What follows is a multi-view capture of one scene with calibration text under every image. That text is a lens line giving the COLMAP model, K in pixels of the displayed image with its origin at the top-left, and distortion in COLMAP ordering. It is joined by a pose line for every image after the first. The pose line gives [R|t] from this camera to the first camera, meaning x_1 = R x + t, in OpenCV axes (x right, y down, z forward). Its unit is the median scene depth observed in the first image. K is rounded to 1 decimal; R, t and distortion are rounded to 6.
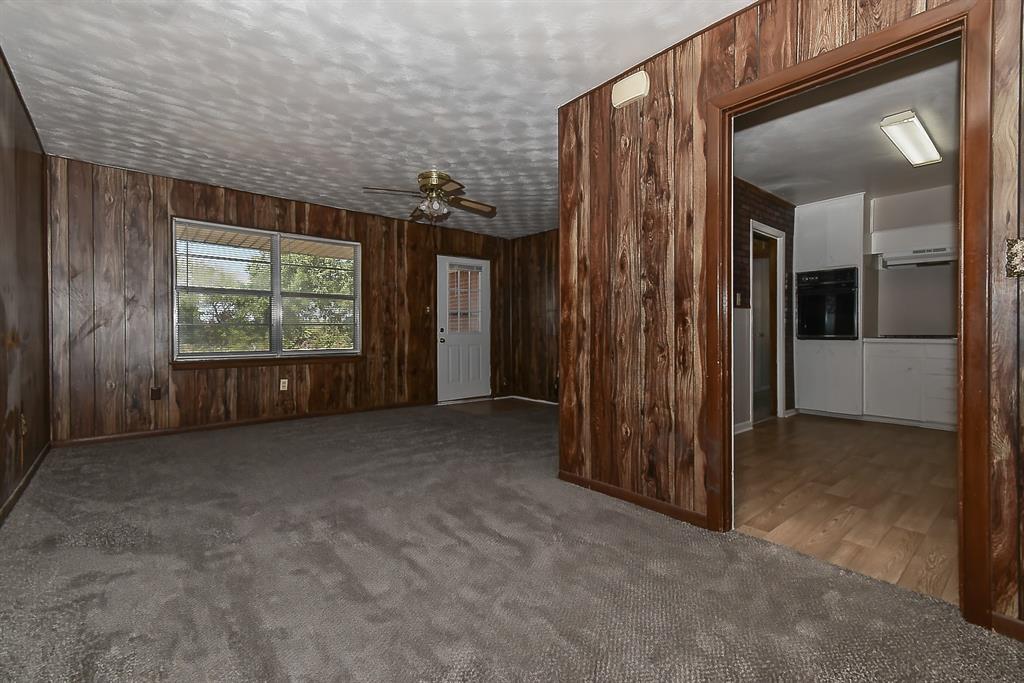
lens RADIAL K [[457.5, 0, 533.2], [0, 457.5, 334.3], [0, 0, 1]] dist [0.024561, -0.005019]
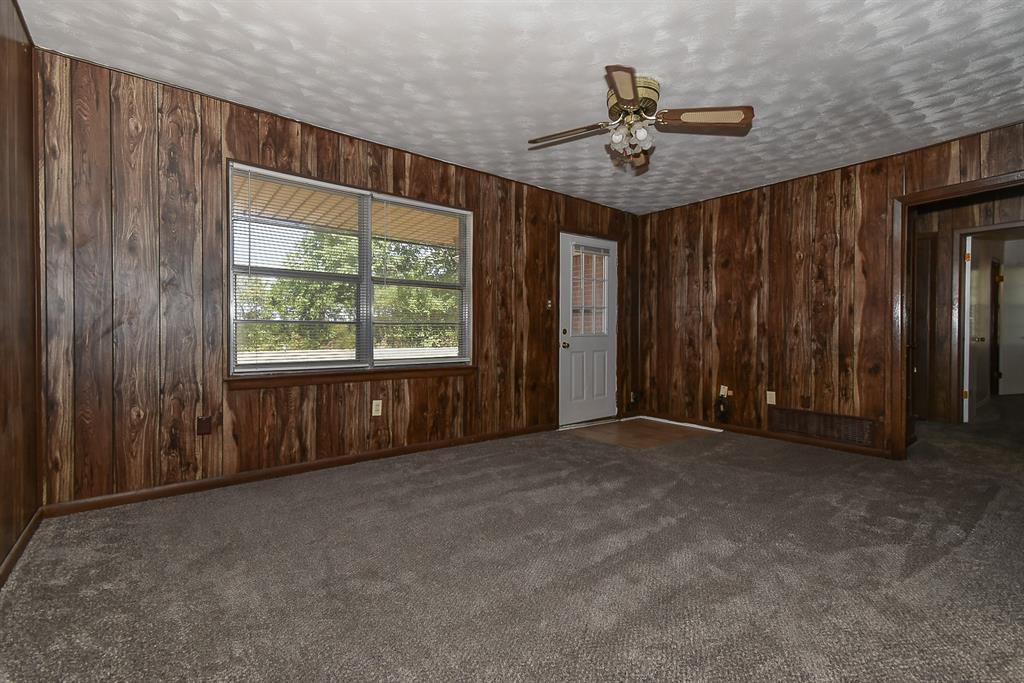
lens RADIAL K [[457.5, 0, 544.7], [0, 457.5, 336.6], [0, 0, 1]] dist [0.024561, -0.005019]
pose [[0.999684, 0.003489, -0.024895, -0.261305], [-0.003462, 0.999993, 0.001121, -0.001871], [0.024899, -0.001034, 0.999689, 0.294375]]
